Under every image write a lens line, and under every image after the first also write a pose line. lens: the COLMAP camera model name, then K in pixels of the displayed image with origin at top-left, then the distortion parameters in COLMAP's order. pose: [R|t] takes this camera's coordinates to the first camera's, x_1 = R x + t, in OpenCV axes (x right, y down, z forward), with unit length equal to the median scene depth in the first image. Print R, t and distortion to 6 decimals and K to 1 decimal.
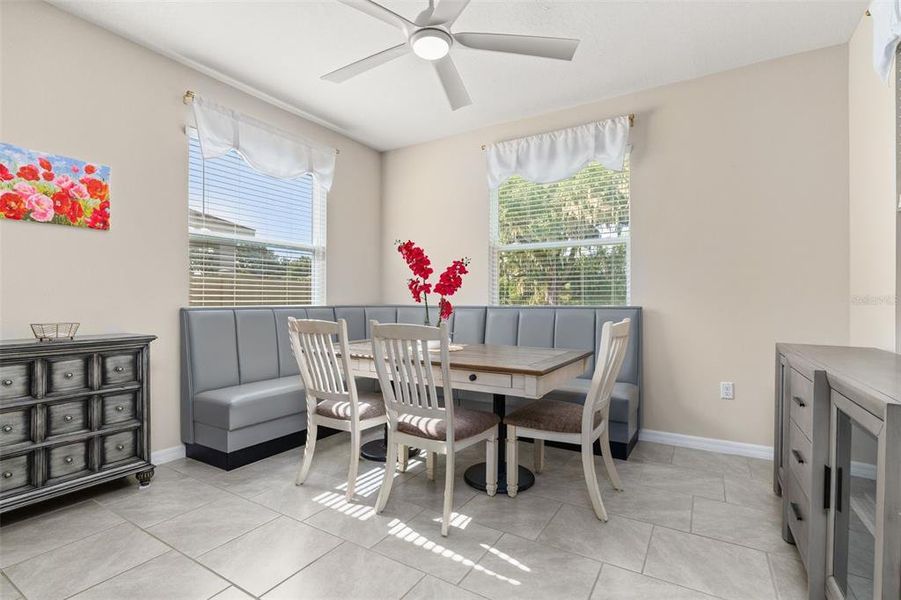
lens RADIAL K [[417.4, 0, 445.7], [0, 417.4, 300.6], [0, 0, 1]] dist [-0.000119, 0.000361]
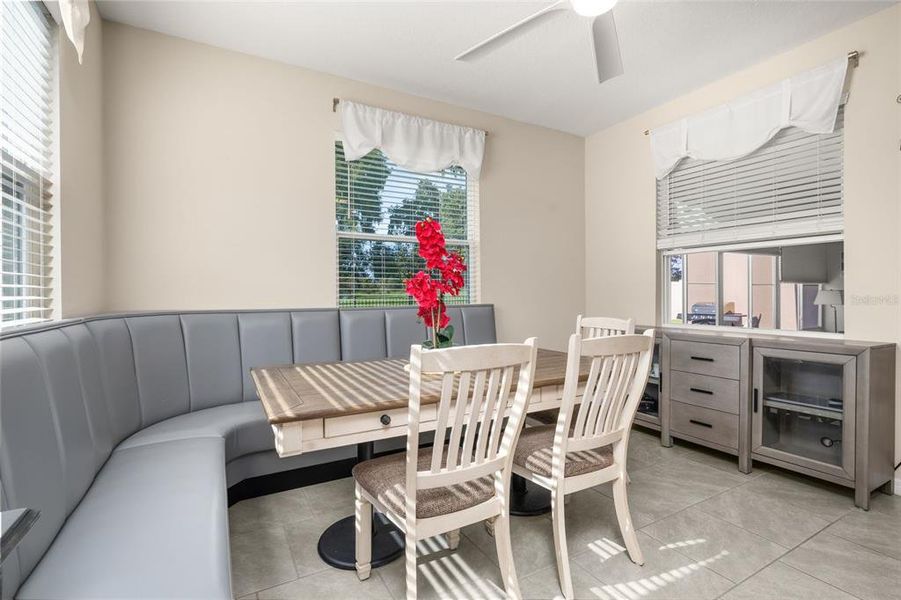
lens RADIAL K [[417.4, 0, 449.9], [0, 417.4, 299.7], [0, 0, 1]] dist [-0.000119, 0.000361]
pose [[0.496871, -0.015785, 0.867681, -0.575189], [0.011776, 0.999865, 0.011447, -0.011947], [-0.867745, 0.004530, 0.496990, 0.535851]]
